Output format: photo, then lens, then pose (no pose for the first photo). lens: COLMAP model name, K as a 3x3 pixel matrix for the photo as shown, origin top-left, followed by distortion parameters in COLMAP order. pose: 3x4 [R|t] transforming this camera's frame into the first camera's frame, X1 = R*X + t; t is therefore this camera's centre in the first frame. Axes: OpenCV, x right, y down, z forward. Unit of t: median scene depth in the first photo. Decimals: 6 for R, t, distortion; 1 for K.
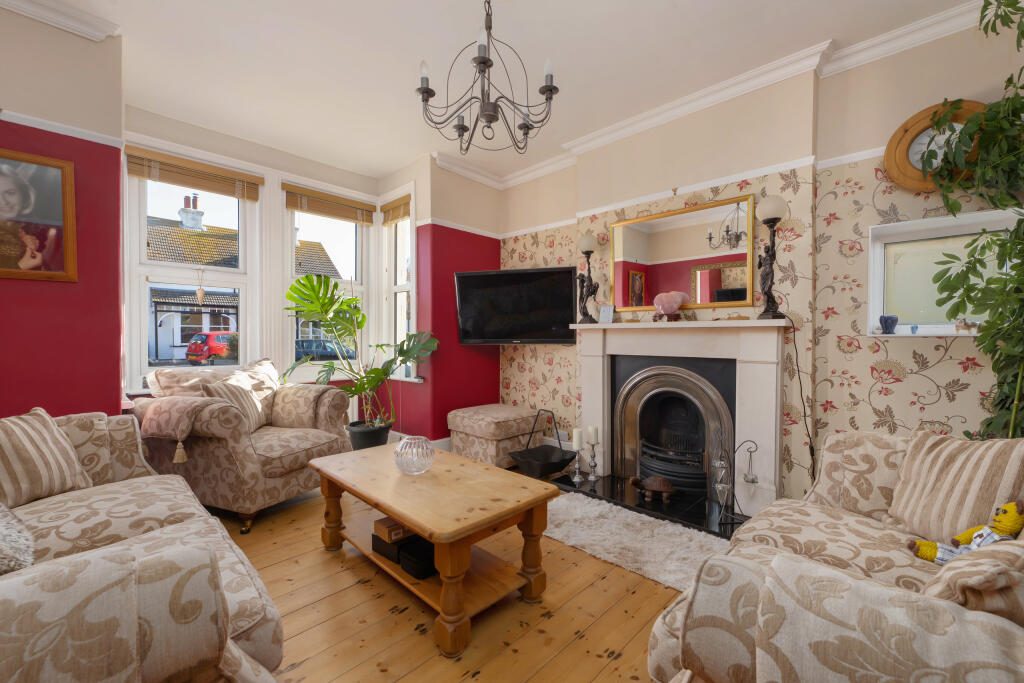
lens RADIAL K [[416.9, 0, 512.5], [0, 416.9, 339.5], [0, 0, 1]] dist [-0.003536, -0.000586]
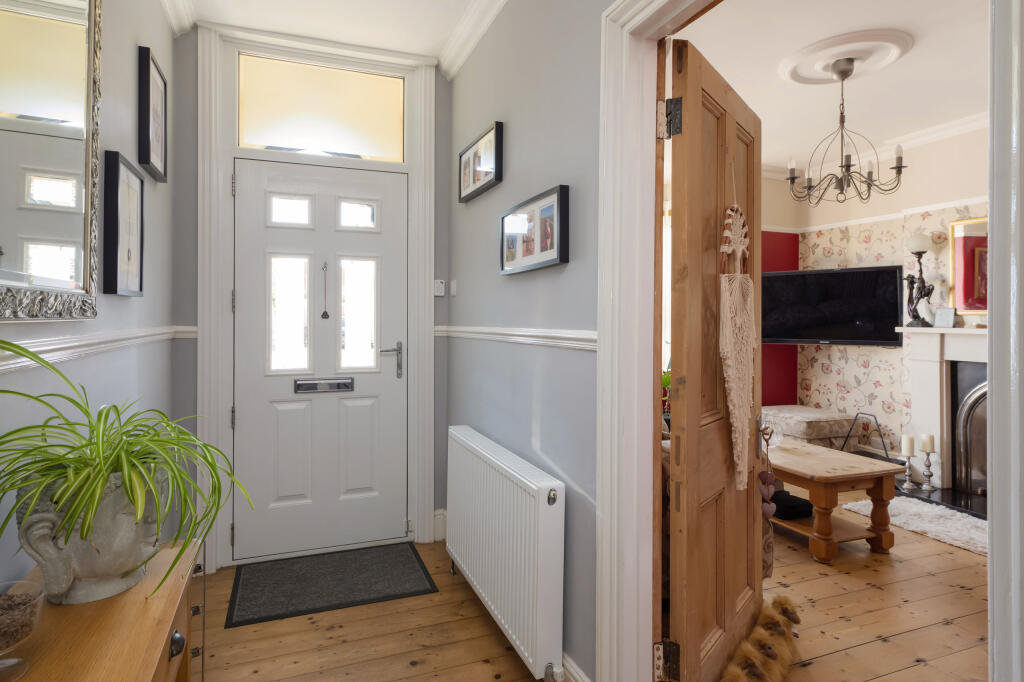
lens RADIAL K [[542.3, 0, 485.4], [0, 542.3, 312.7], [0, 0, 1]] dist [0.007478, 0.001322]
pose [[0.898129, 0.001434, -0.439729, -0.160861], [-0.009534, 0.999823, -0.016211, -0.040491], [0.439628, 0.018752, 0.897984, -0.554714]]
